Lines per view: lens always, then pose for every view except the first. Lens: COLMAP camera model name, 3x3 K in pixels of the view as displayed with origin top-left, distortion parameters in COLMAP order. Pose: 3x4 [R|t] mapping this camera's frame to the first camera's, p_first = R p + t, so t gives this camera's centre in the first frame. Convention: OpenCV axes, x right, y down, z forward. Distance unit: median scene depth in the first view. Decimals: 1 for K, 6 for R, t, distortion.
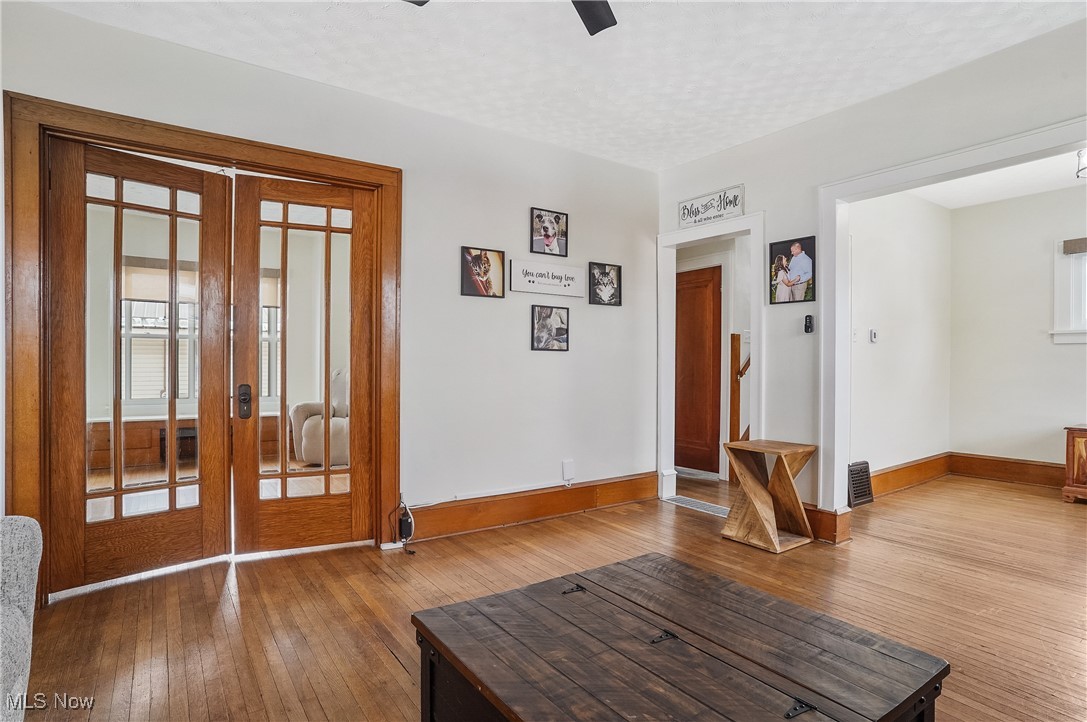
lens RADIAL K [[571.0, 0, 540.9], [0, 571.0, 364.7], [0, 0, 1]] dist [-0.072744, 0.039739]
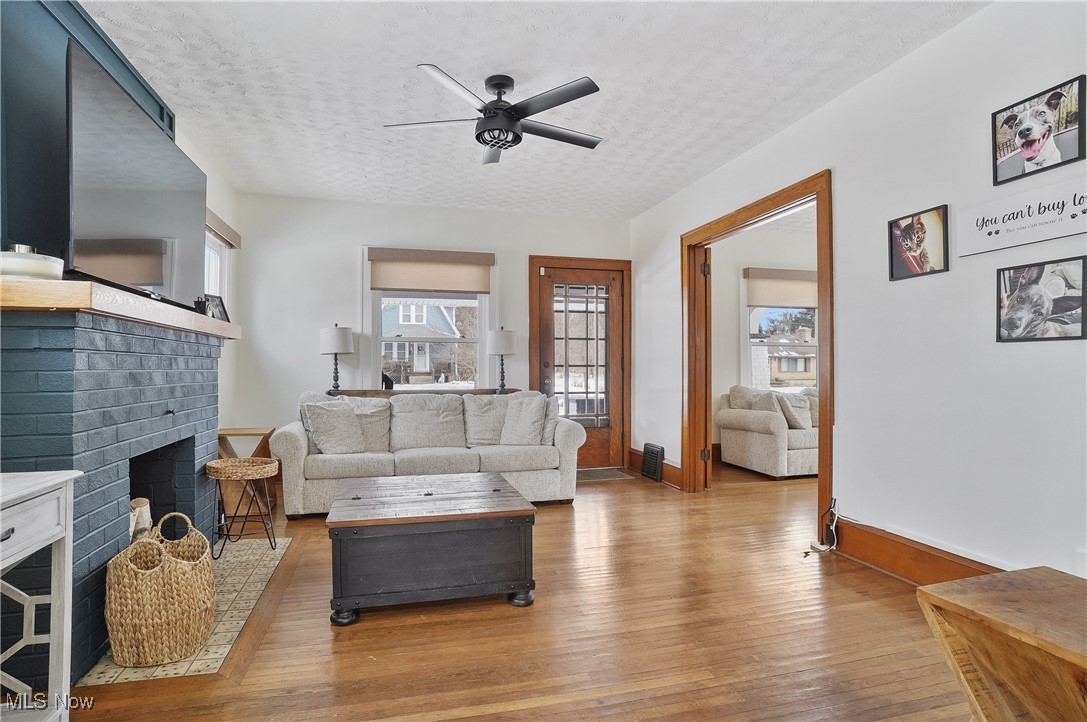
lens RADIAL K [[571.0, 0, 540.9], [0, 571.0, 364.7], [0, 0, 1]] dist [-0.072744, 0.039739]
pose [[-0.336536, -0.010357, -0.941614, 0.778944], [-0.001642, 0.999944, -0.010412, 0.006567], [0.941669, -0.001958, -0.336534, 0.795256]]
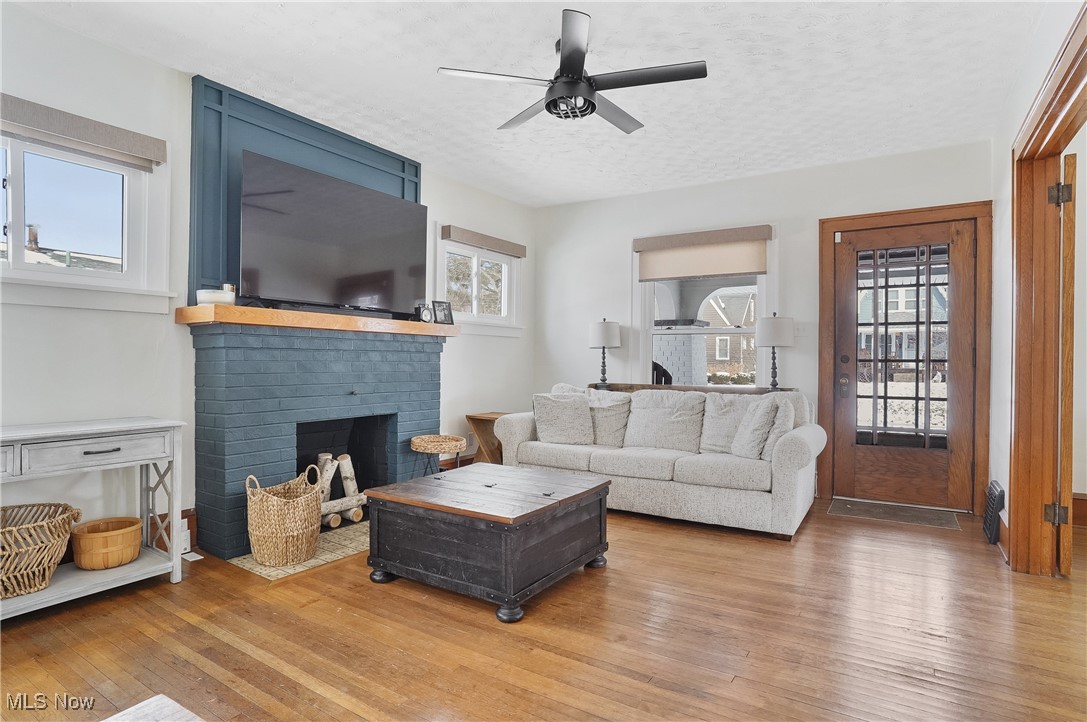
lens RADIAL K [[584.5, 0, 543.5], [0, 584.5, 361.0], [0, 0, 1]] dist [-0.077198, 0.044286]
pose [[-0.926120, -0.010168, -0.377093, 0.325428], [-0.010708, 0.999942, -0.000664, 0.002163], [0.377078, 0.003423, -0.926175, 1.168834]]
